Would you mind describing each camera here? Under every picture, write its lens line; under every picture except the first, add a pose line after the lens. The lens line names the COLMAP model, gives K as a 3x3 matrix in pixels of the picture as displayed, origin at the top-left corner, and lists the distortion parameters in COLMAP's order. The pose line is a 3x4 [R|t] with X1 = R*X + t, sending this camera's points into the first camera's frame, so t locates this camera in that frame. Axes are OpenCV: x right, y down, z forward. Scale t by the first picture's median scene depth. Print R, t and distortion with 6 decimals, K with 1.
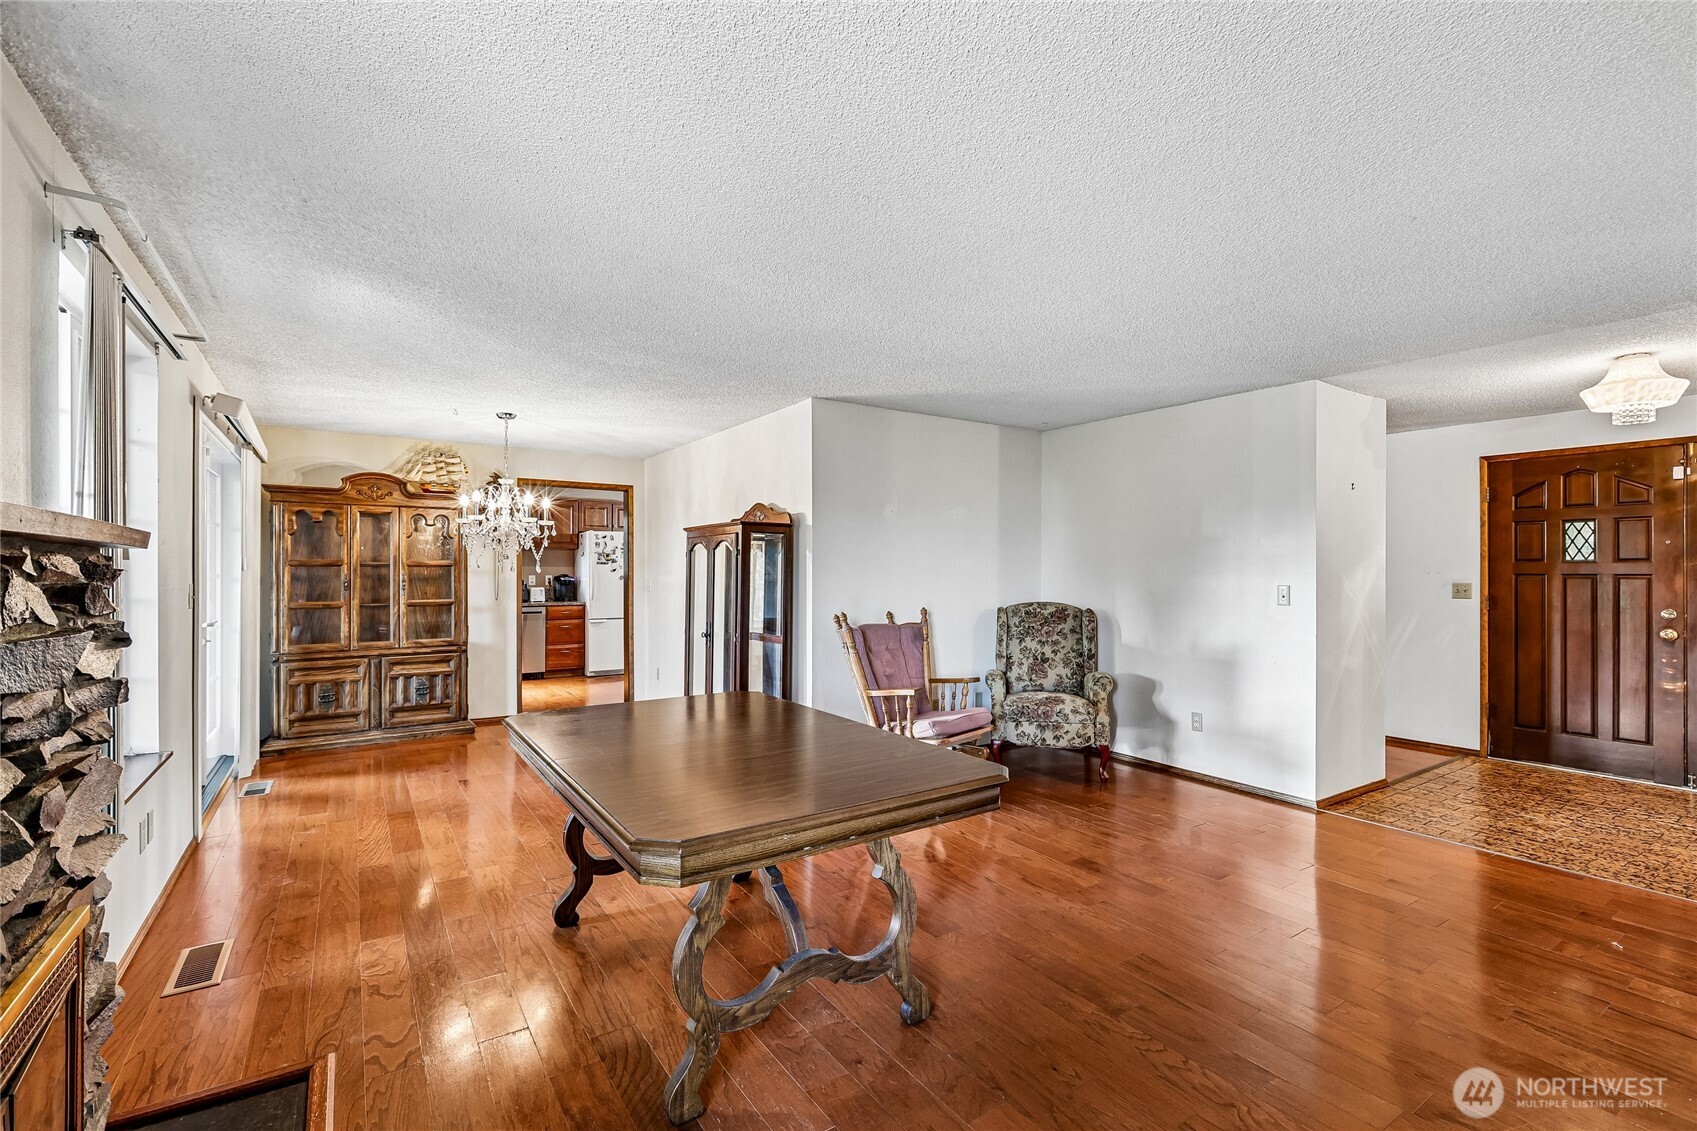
lens RADIAL K [[756.6, 0, 865.6], [0, 756.6, 564.6], [0, 0, 1]] dist [-0.002273, 0.002283]
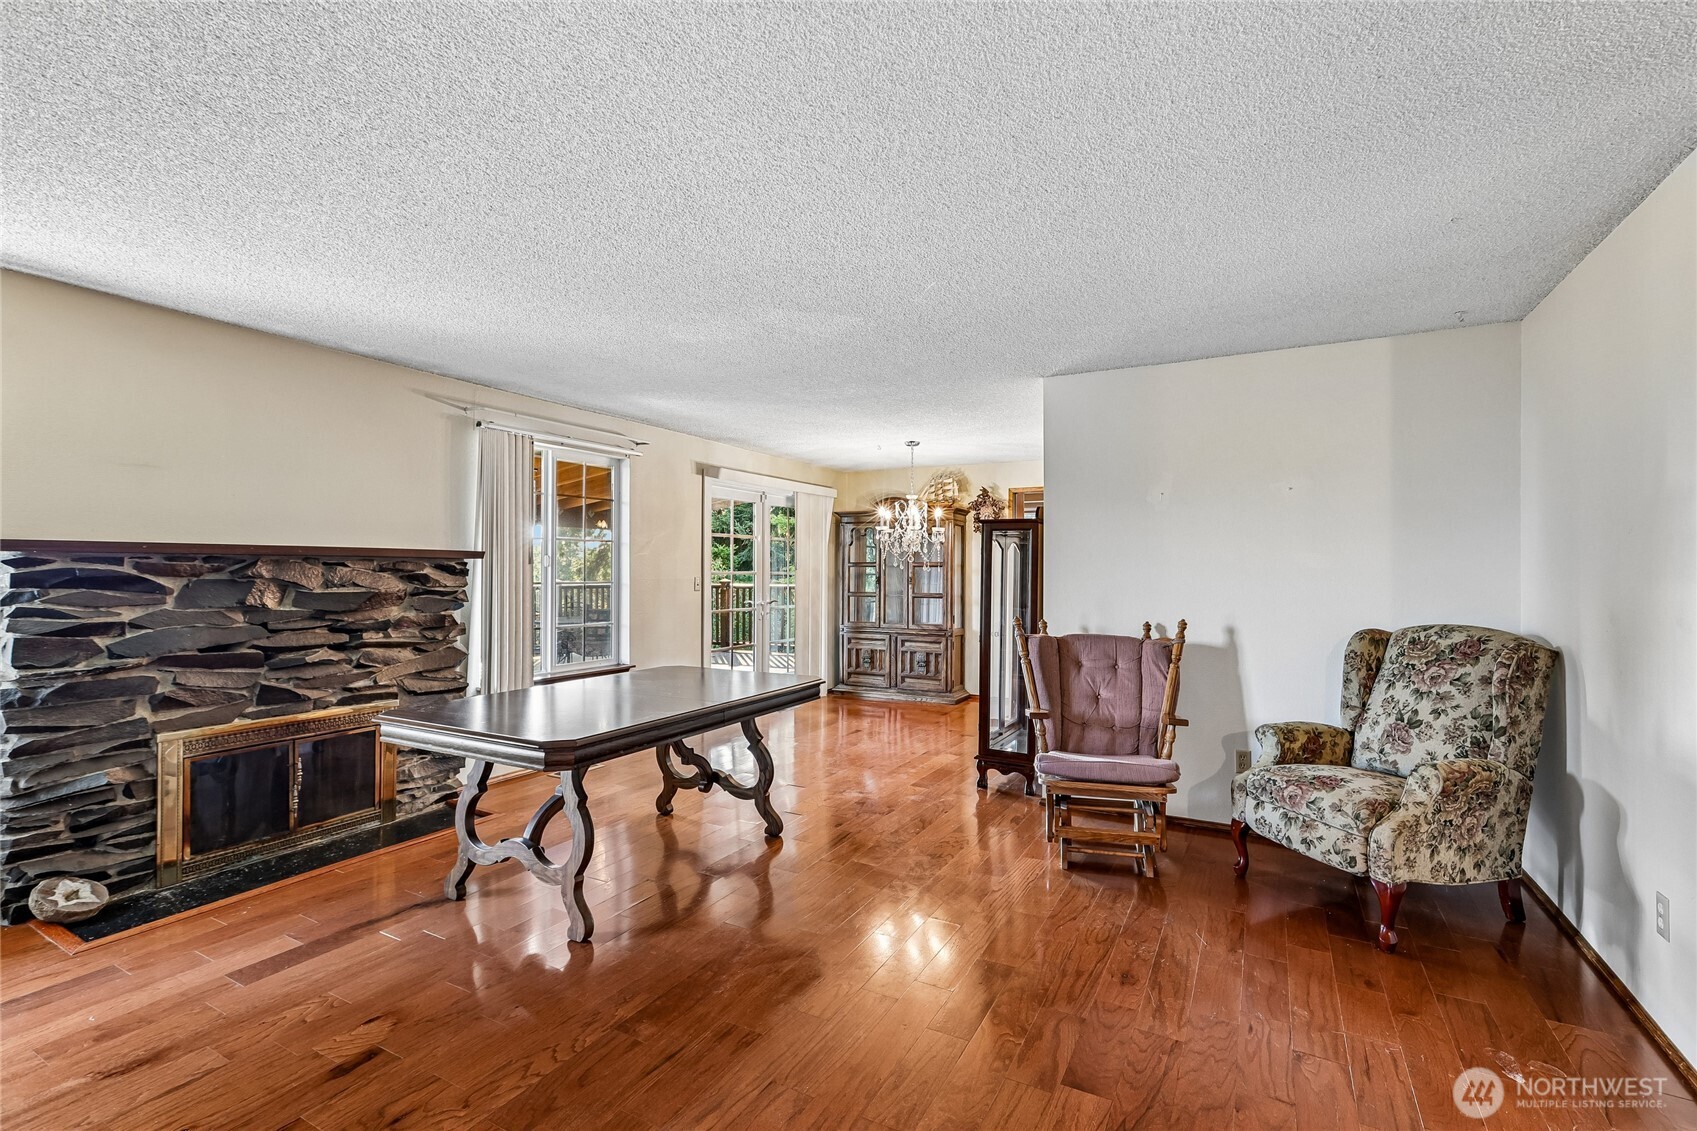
lens RADIAL K [[756.6, 0, 858.0], [0, 756.6, 564.7], [0, 0, 1]] dist [-0.002273, 0.002283]
pose [[0.455430, -0.007048, -0.890244, 0.629054], [0.004716, 0.999974, -0.005504, 0.005686], [0.890259, -0.001692, 0.455451, 0.395023]]
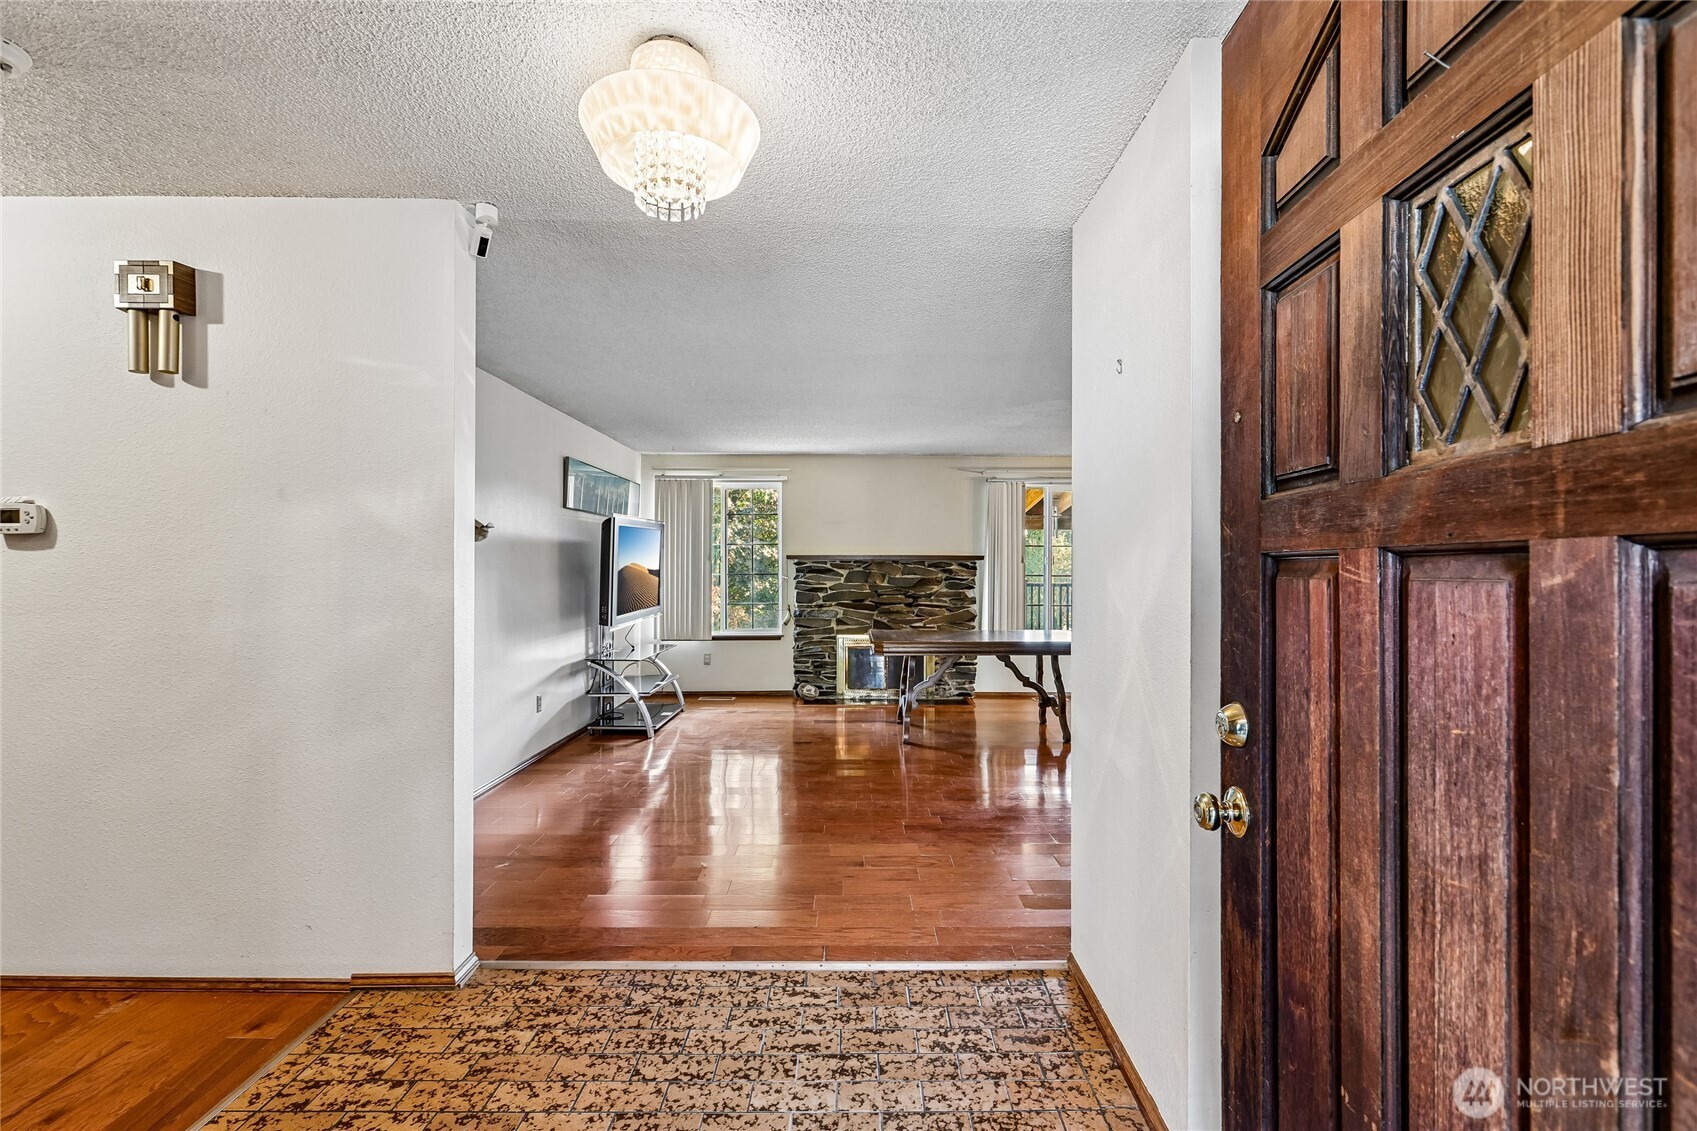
lens RADIAL K [[756.6, 0, 852.6], [0, 756.6, 567.9], [0, 0, 1]] dist [-0.002273, 0.002283]
pose [[-0.564575, -0.004933, -0.825367, 1.046446], [0.001504, 0.999974, -0.007005, 0.017918], [0.825381, -0.005196, -0.564553, 1.061893]]
